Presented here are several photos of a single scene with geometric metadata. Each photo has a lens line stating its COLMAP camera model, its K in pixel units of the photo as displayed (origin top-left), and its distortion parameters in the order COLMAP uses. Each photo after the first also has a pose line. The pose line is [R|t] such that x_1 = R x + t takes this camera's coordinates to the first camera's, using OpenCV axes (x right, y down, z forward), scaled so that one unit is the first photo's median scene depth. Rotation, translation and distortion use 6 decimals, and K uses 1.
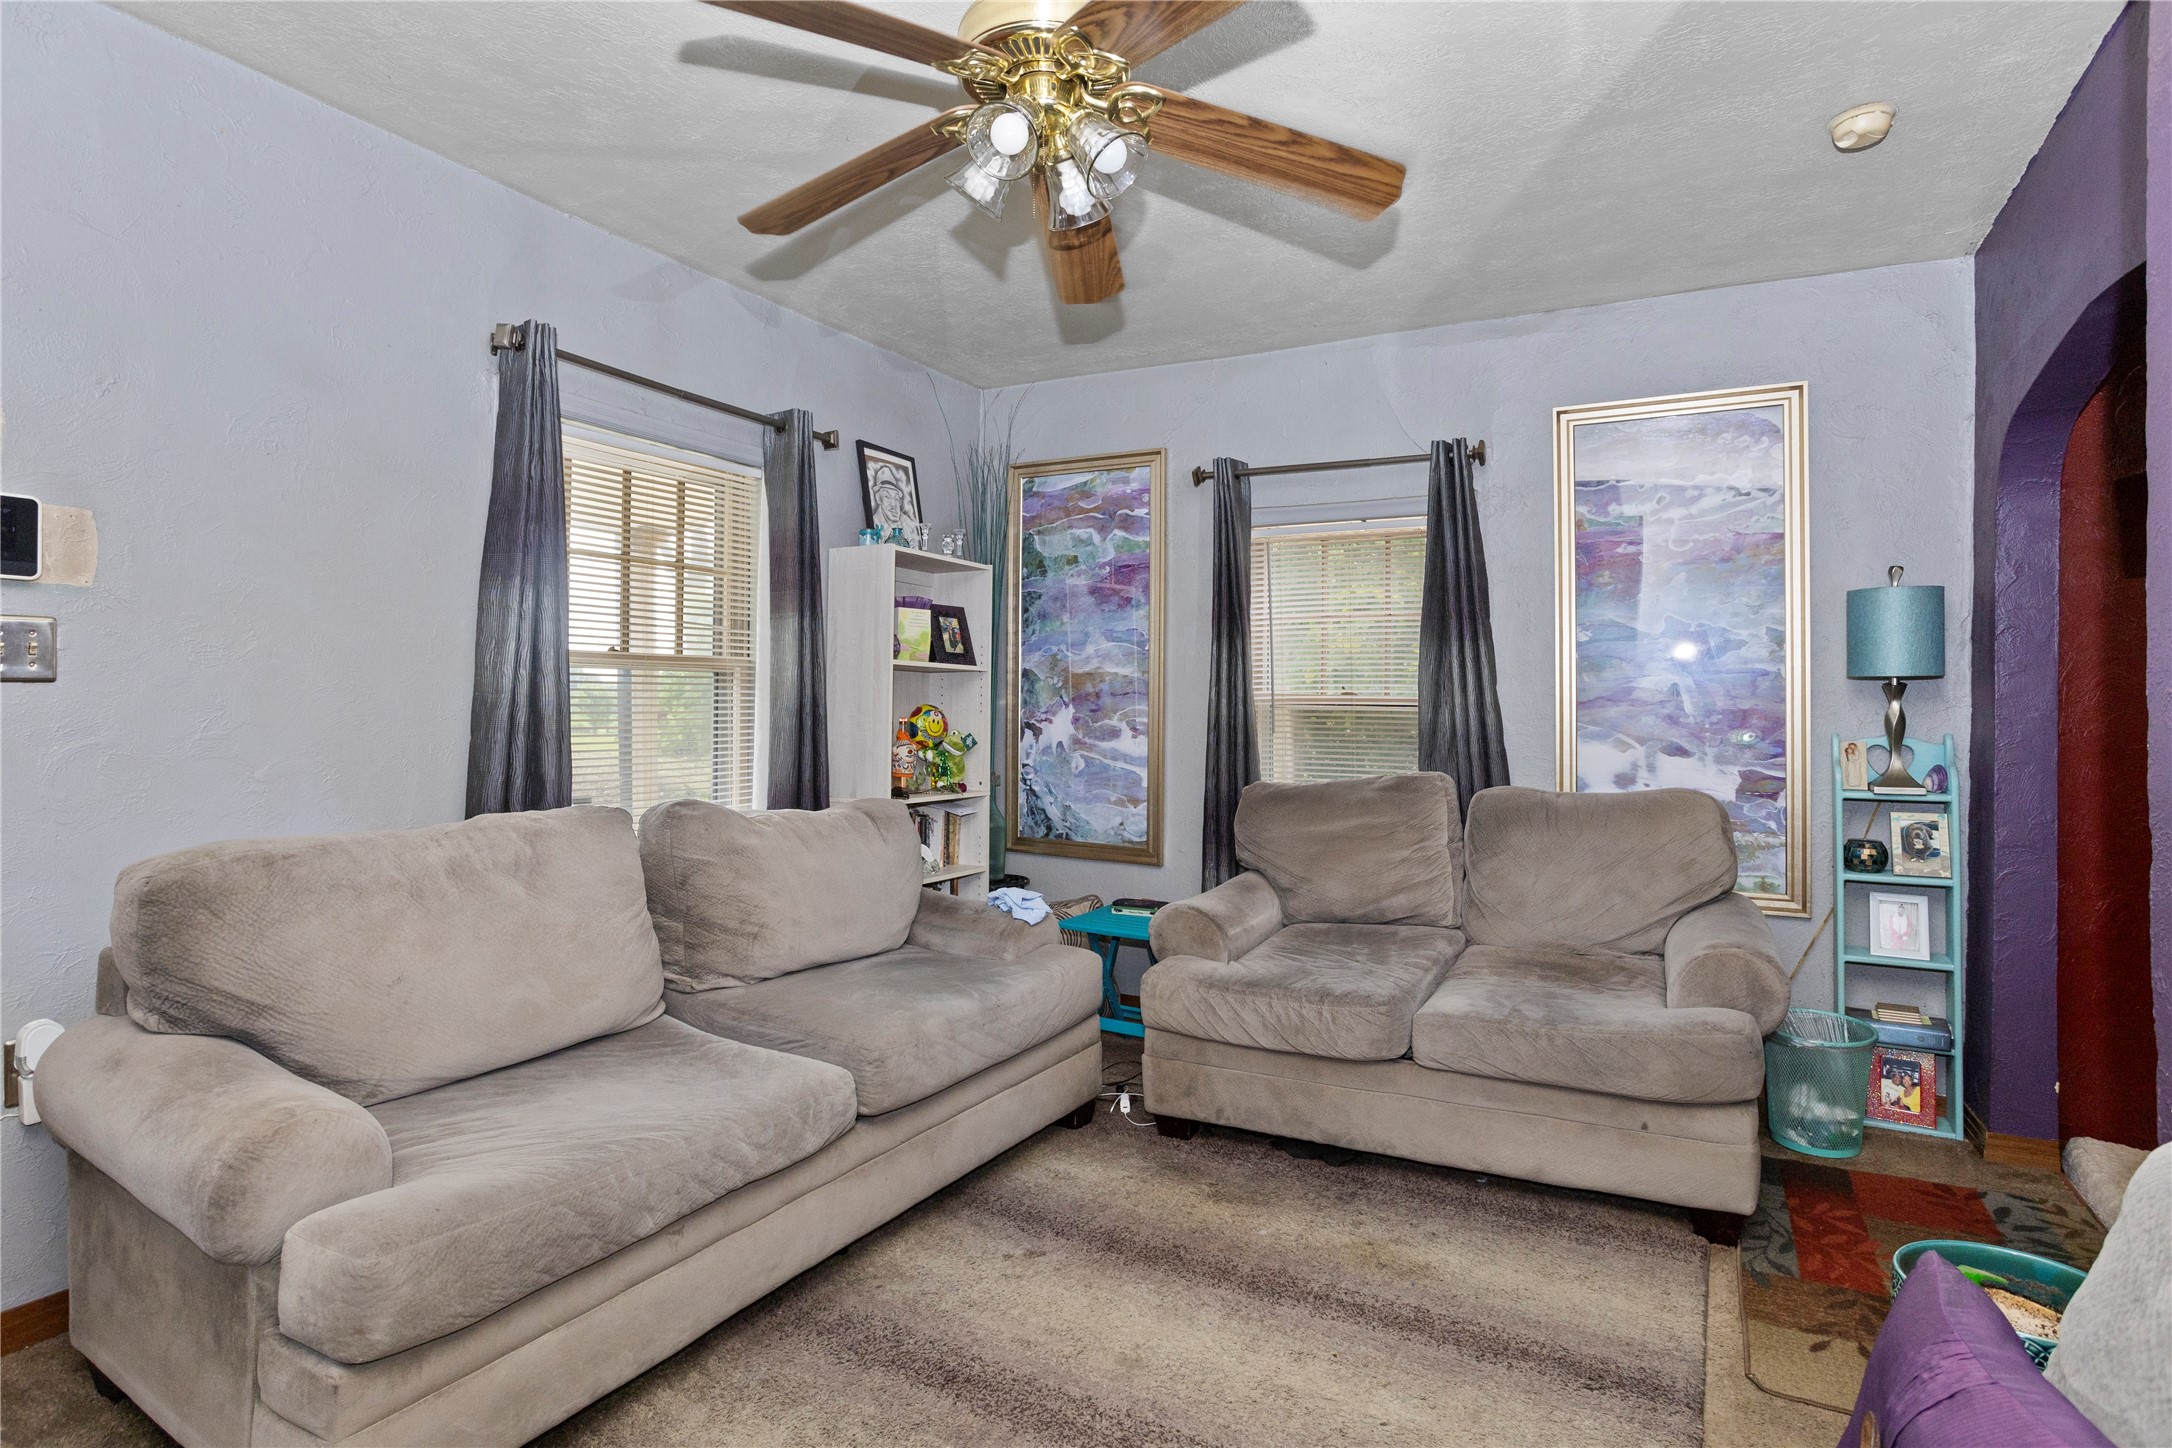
lens RADIAL K [[1116.4, 0, 1115.7], [0, 1116.4, 678.3], [0, 0, 1]] dist [-0.039376, 0.023066]
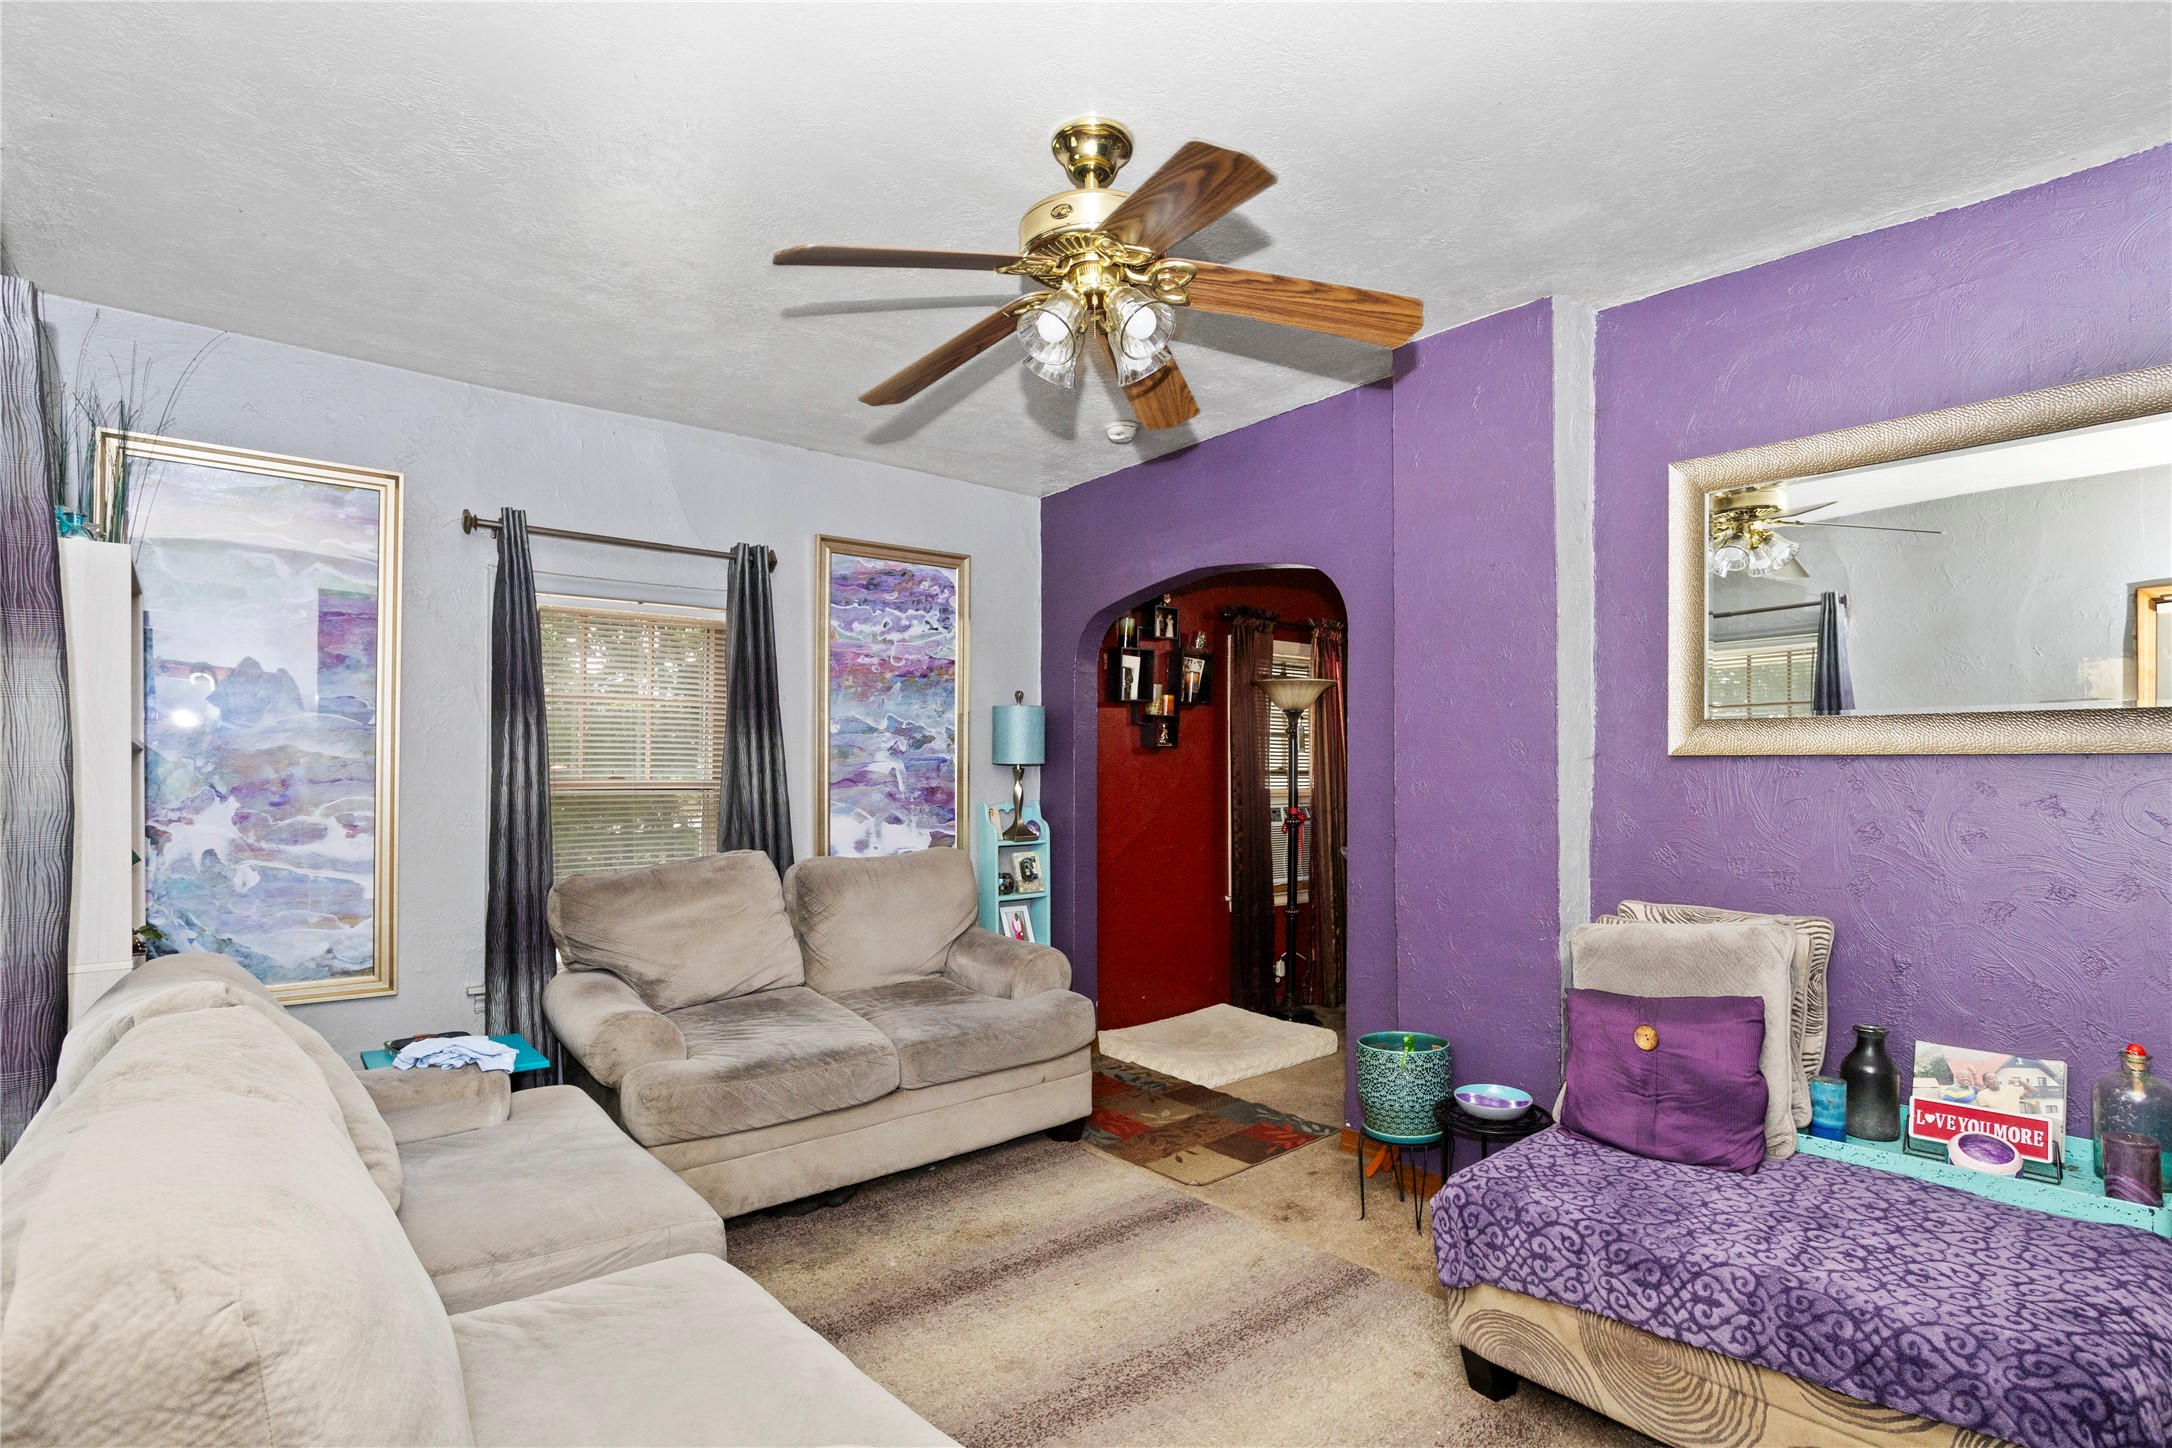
lens RADIAL K [[1116.4, 0, 1089.6], [0, 1116.4, 766.8], [0, 0, 1]] dist [-0.039376, 0.023066]
pose [[0.373237, -0.007337, 0.927707, -0.614040], [-0.018765, 0.999704, 0.015456, -0.020807], [-0.927546, -0.023177, 0.372989, 0.294599]]
